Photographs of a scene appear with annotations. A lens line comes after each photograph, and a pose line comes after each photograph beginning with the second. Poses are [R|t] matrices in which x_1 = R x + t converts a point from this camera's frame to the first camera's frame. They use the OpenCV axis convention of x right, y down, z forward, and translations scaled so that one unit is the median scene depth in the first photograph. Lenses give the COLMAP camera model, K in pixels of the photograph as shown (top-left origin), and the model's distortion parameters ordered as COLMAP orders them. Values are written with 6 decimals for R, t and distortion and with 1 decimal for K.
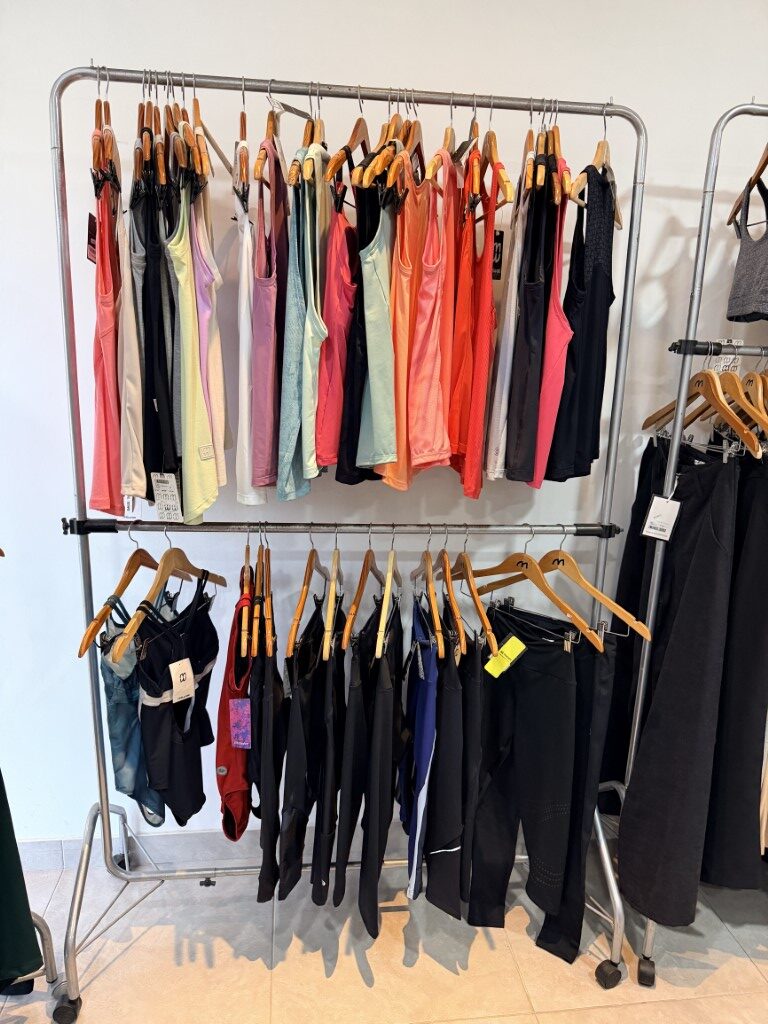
lens RADIAL K [[733.4, 0, 383.2], [0, 733.4, 516.6], [0, 0, 1]] dist [0.089211, -0.132498]
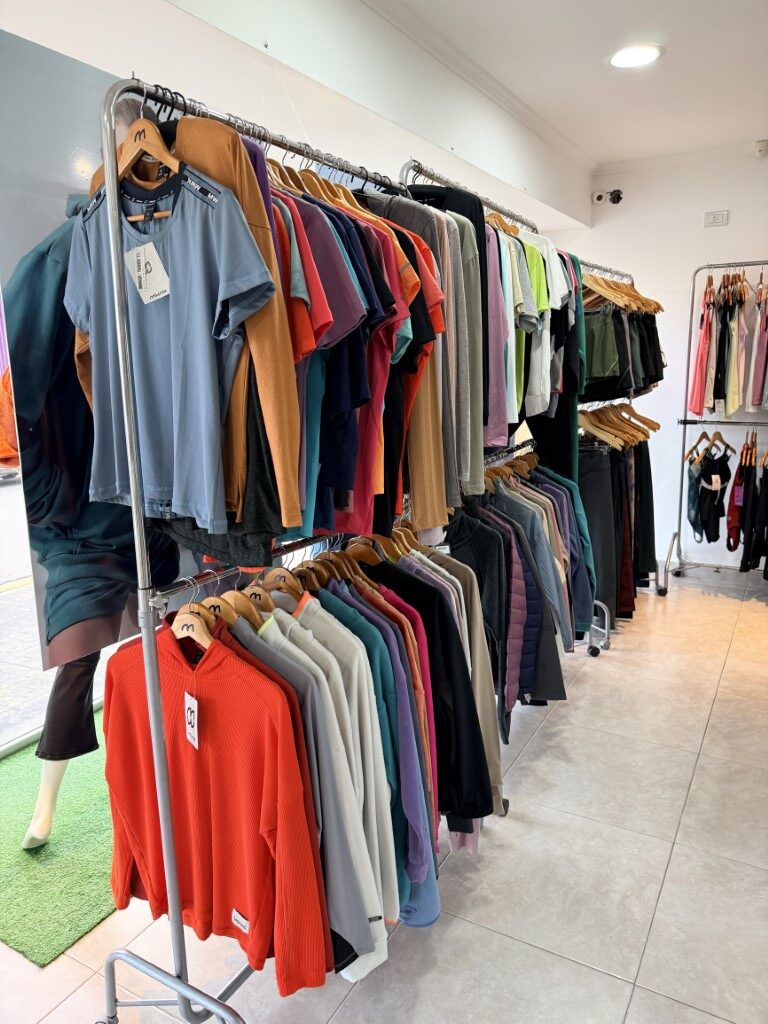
lens RADIAL K [[733.4, 0, 383.2], [0, 733.4, 516.6], [0, 0, 1]] dist [0.089211, -0.132498]
pose [[0.801518, 0.078318, -0.592820, 0.376424], [-0.087939, 0.996045, 0.012692, 0.433334], [0.591469, 0.041959, 0.805235, -1.929967]]
